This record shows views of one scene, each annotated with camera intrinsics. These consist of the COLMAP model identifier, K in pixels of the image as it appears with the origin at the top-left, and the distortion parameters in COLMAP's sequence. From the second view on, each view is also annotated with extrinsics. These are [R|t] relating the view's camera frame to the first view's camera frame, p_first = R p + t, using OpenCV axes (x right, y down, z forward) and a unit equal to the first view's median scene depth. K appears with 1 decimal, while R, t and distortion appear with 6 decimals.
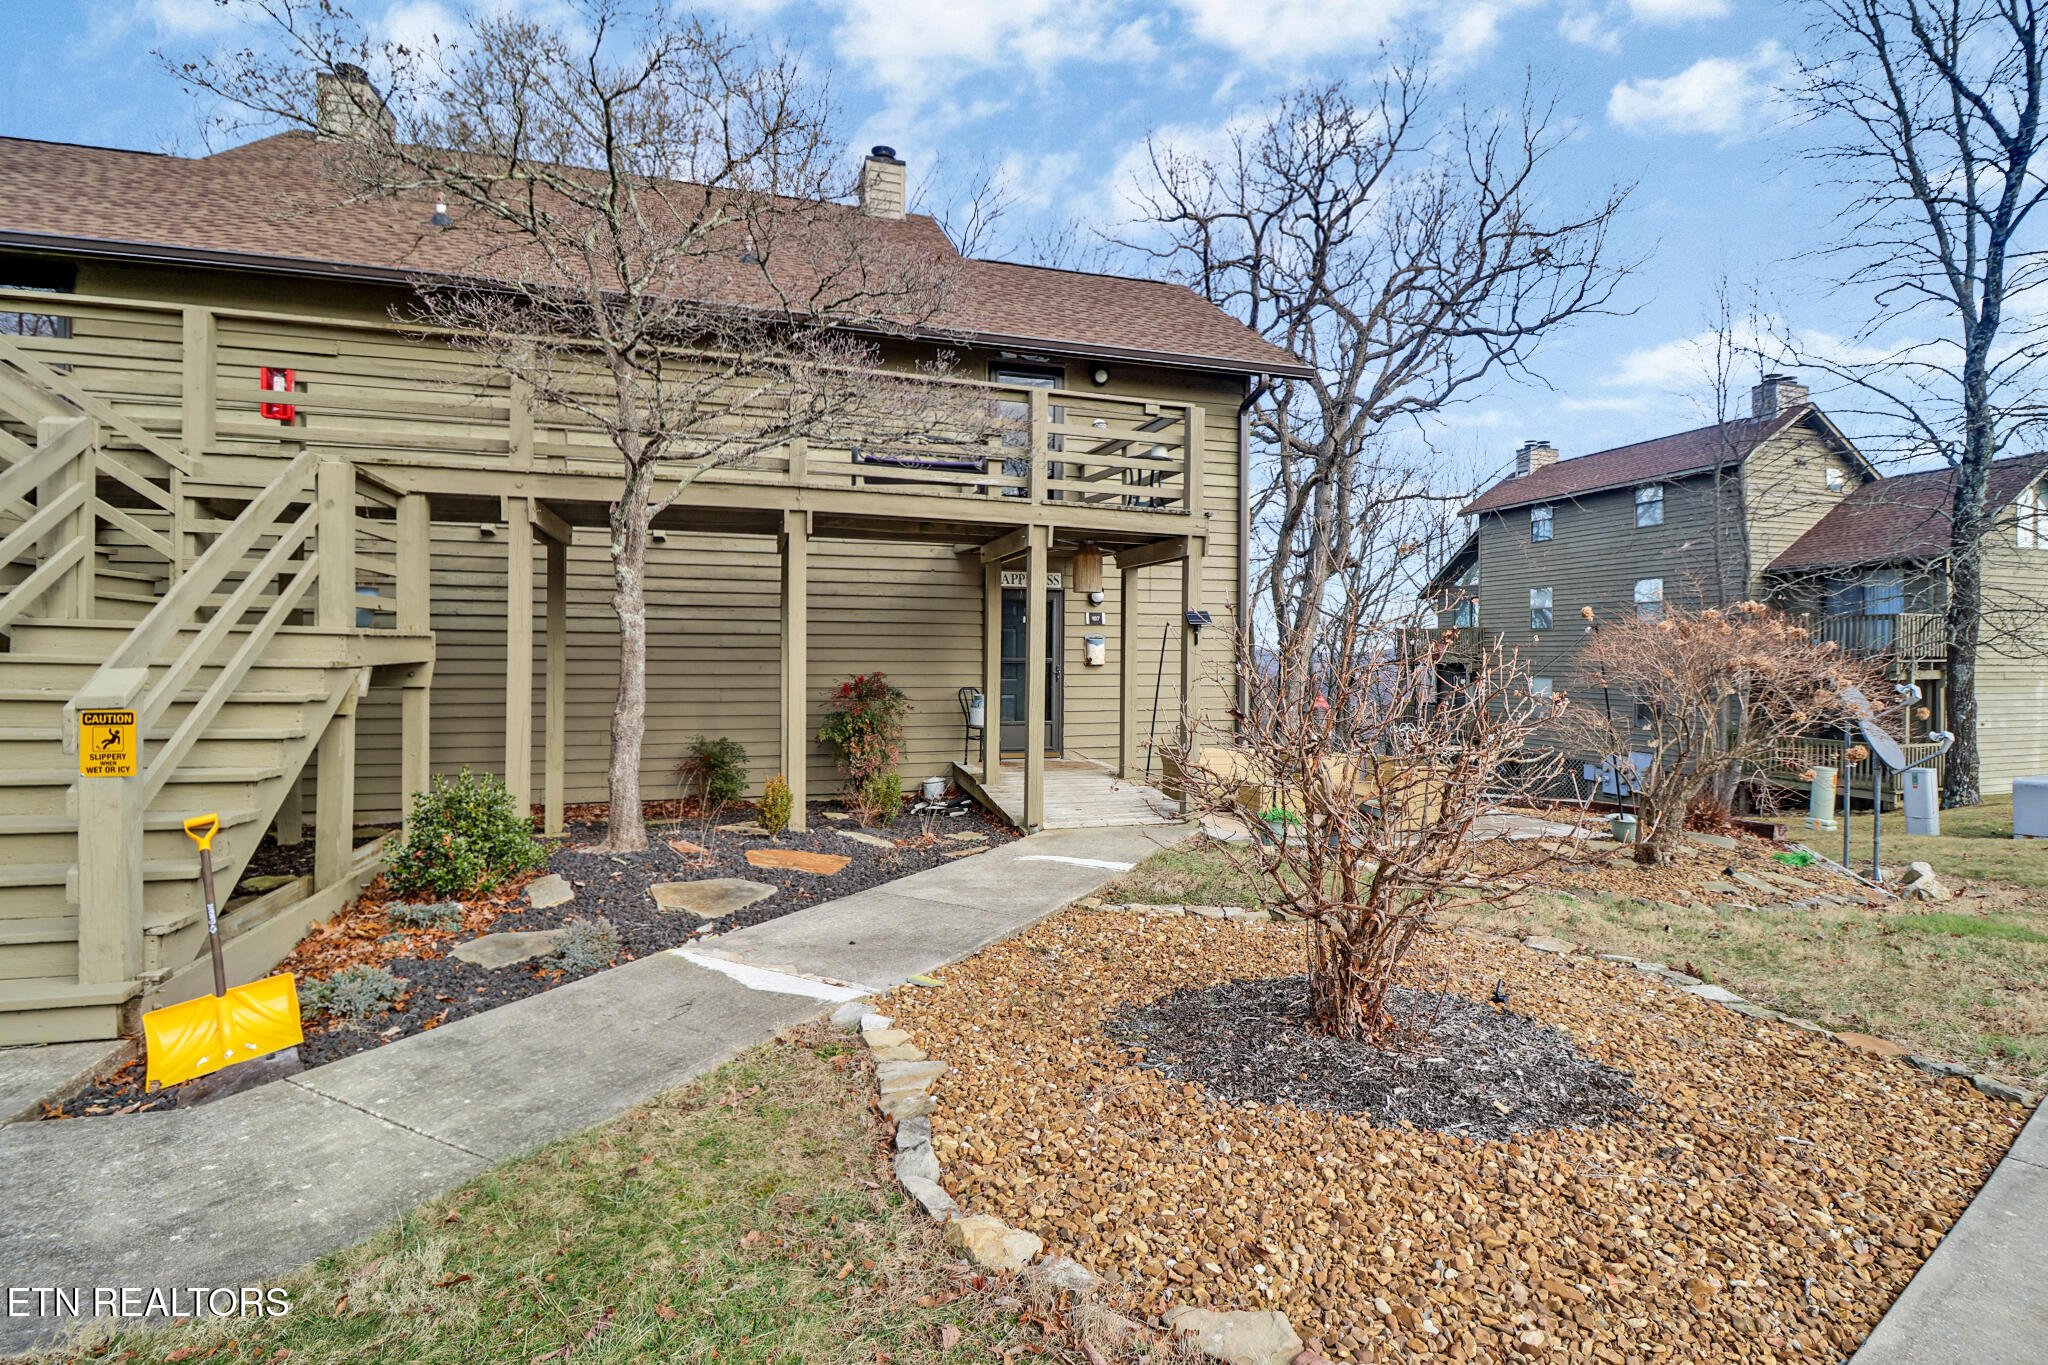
lens RADIAL K [[962.5, 0, 1021.3], [0, 962.5, 648.1], [0, 0, 1]] dist [-0.001816, -0.000196]
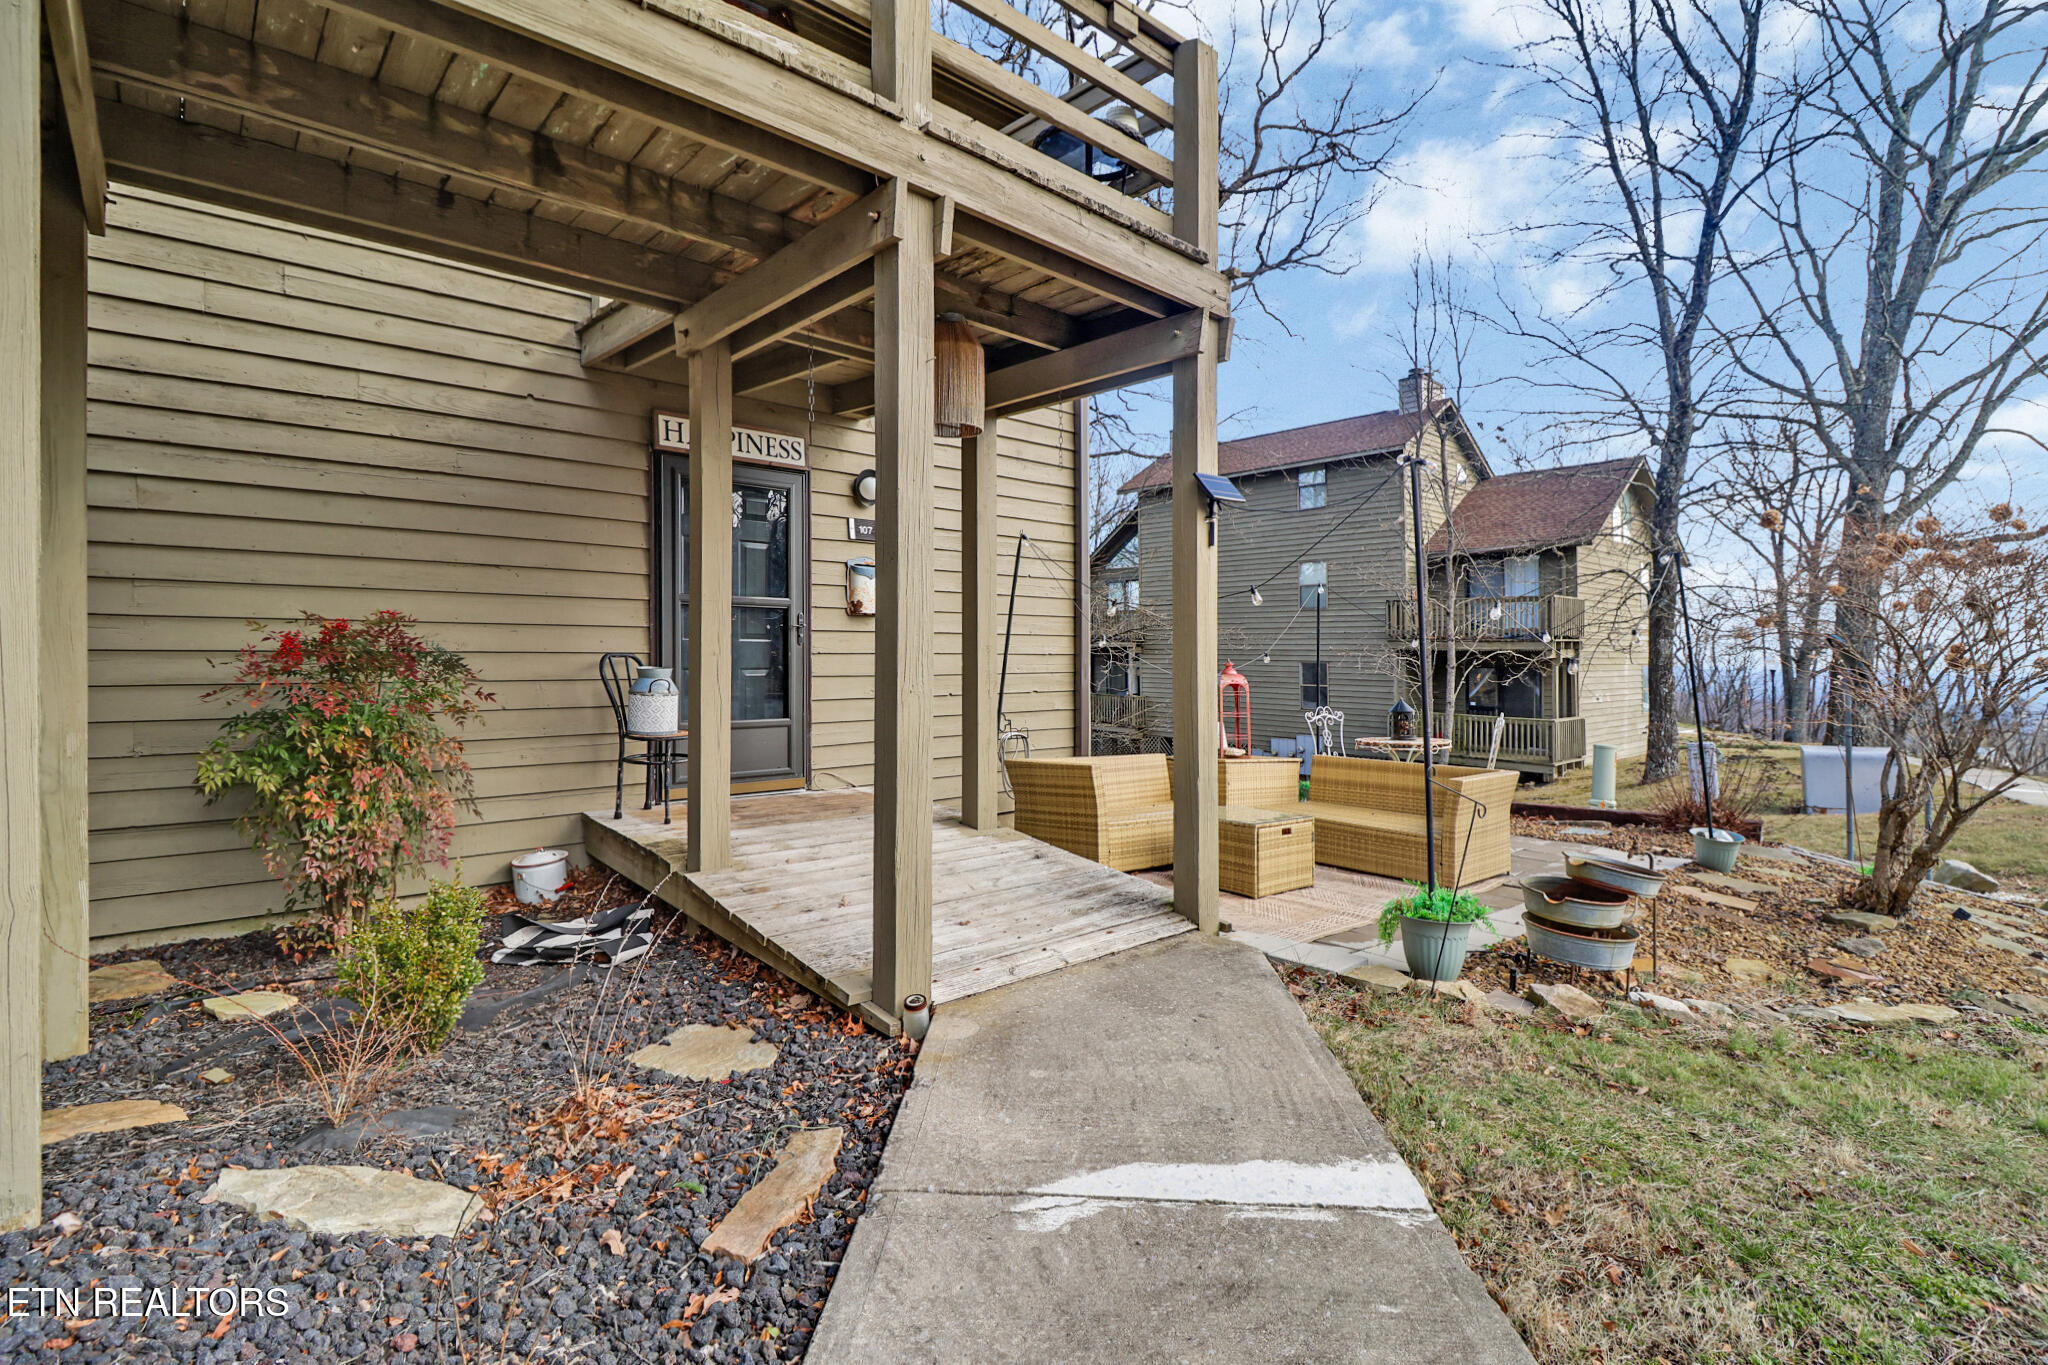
lens RADIAL K [[960.6, 0, 1058.6], [0, 960.6, 661.3], [0, 0, 1]] dist [-0.004910, -0.000310]
pose [[0.891368, -0.001405, 0.453279, -0.075667], [-0.007299, 0.999821, 0.017453, 0.034859], [-0.453222, -0.018865, 0.891198, 0.477852]]
